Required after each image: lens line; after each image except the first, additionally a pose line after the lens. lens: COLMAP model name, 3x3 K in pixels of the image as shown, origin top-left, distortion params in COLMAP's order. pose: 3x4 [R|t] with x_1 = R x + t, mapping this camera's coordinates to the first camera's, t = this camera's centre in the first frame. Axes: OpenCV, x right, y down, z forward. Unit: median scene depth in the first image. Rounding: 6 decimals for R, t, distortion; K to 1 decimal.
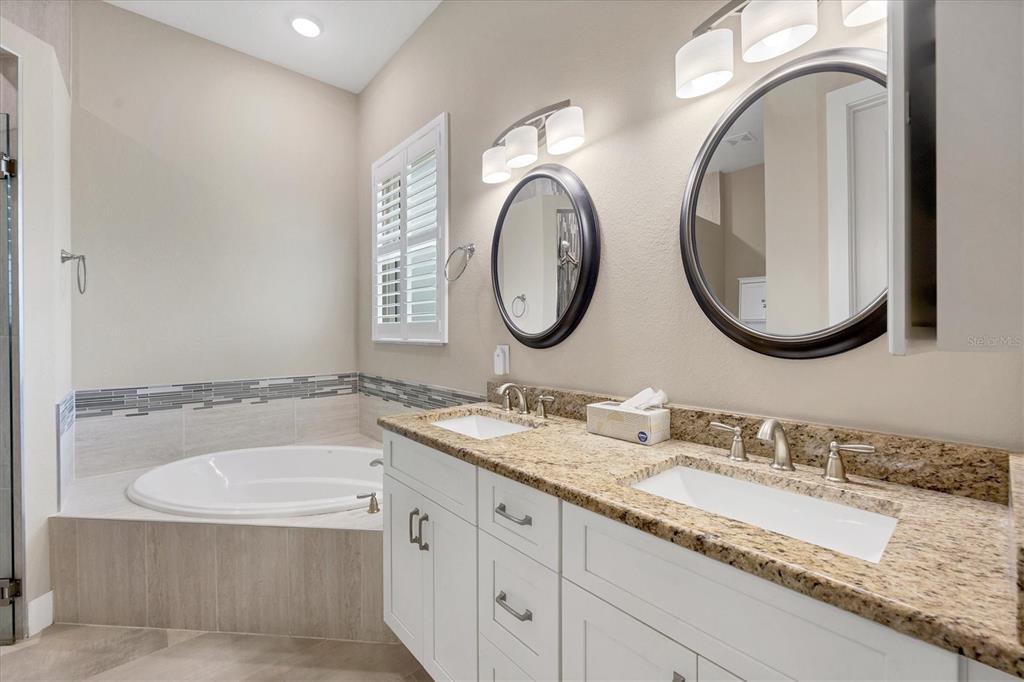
lens RADIAL K [[417.0, 0, 508.1], [0, 417.0, 334.2], [0, 0, 1]] dist [-0.006023, 0.000262]
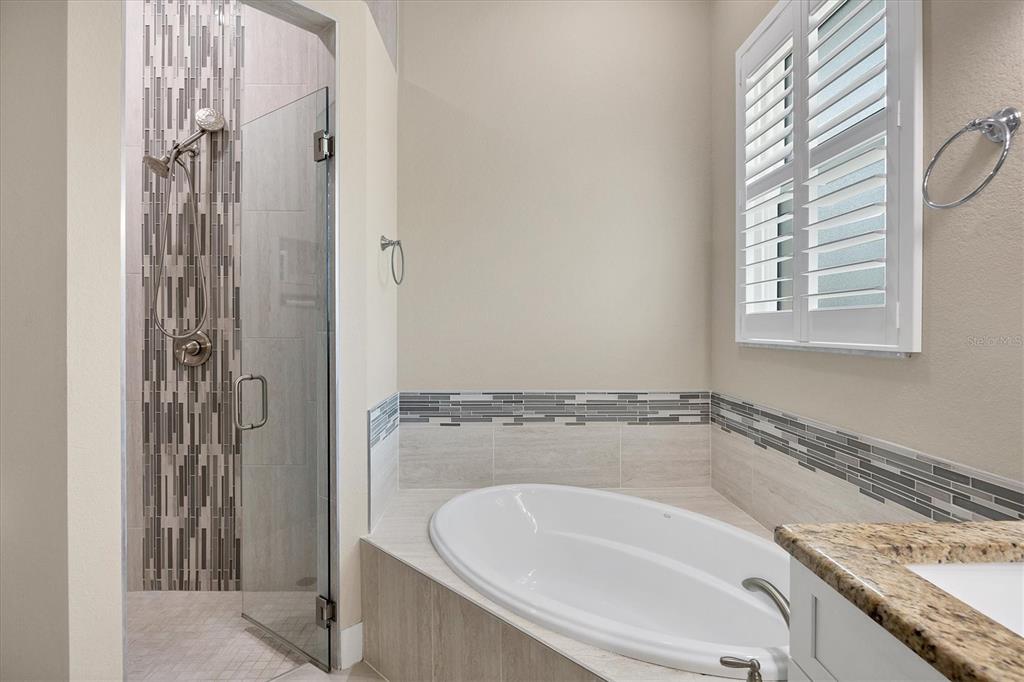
lens RADIAL K [[532.9, 0, 508.7], [0, 532.9, 334.3], [0, 0, 1]] dist [-0.014407, 0.000868]
pose [[0.769803, 0.008380, -0.638227, -0.104024], [-0.003389, 0.999953, 0.009043, -0.001880], [0.638273, -0.004798, 0.769795, 0.232404]]
